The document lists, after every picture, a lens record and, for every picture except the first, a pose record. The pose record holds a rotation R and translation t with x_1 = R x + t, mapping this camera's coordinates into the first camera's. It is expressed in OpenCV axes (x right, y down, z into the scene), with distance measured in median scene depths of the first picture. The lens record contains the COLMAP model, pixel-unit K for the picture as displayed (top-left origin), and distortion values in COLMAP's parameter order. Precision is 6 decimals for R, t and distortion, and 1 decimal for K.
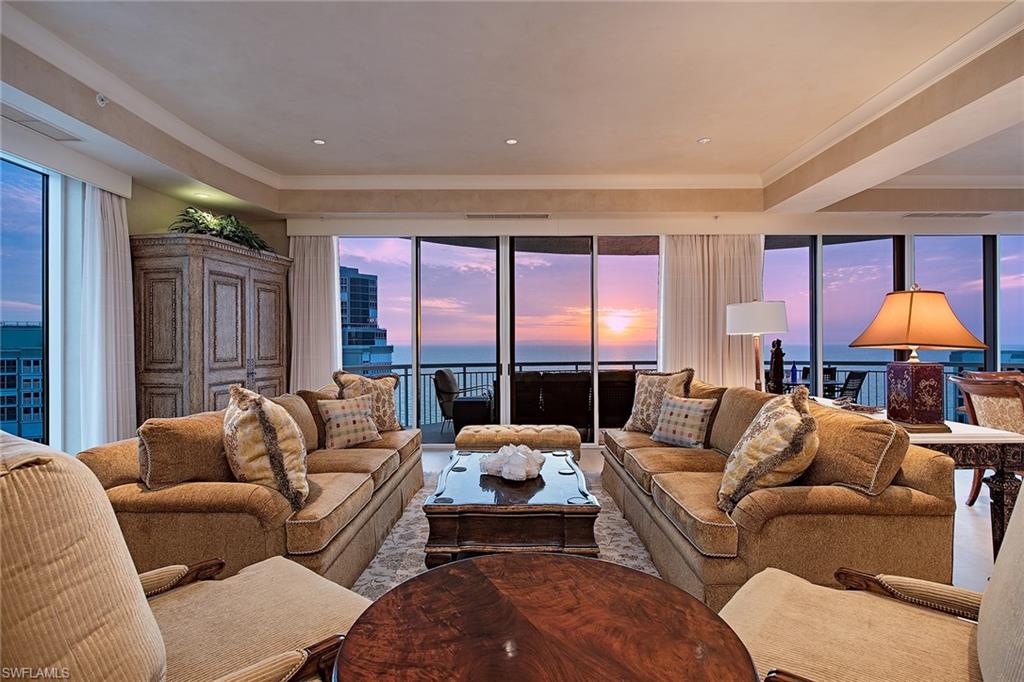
lens RADIAL K [[519.0, 0, 512.0], [0, 519.0, 341.0], [0, 0, 1]] dist [0.000078, 0.000051]
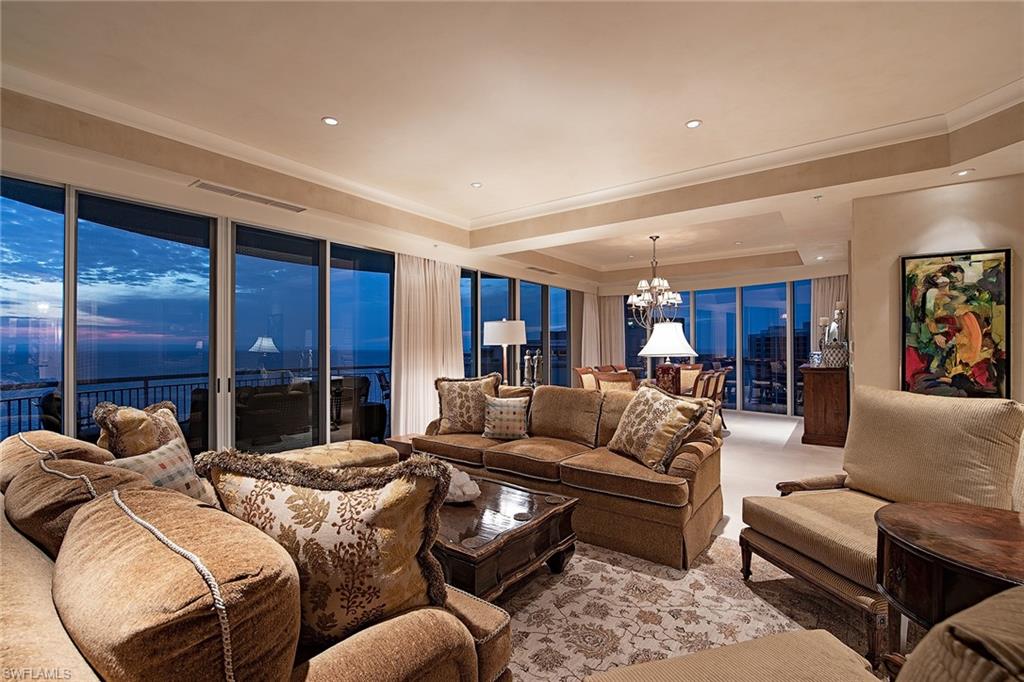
lens RADIAL K [[450.0, 0, 512.0], [0, 450.0, 341.0], [0, 0, 1]] dist [-0.027338, -0.000054]
pose [[0.591360, 0.015743, 0.806254, -0.458261], [-0.002242, 0.999838, -0.017879, -0.003171], [-0.806404, 0.008765, 0.591299, 0.347636]]
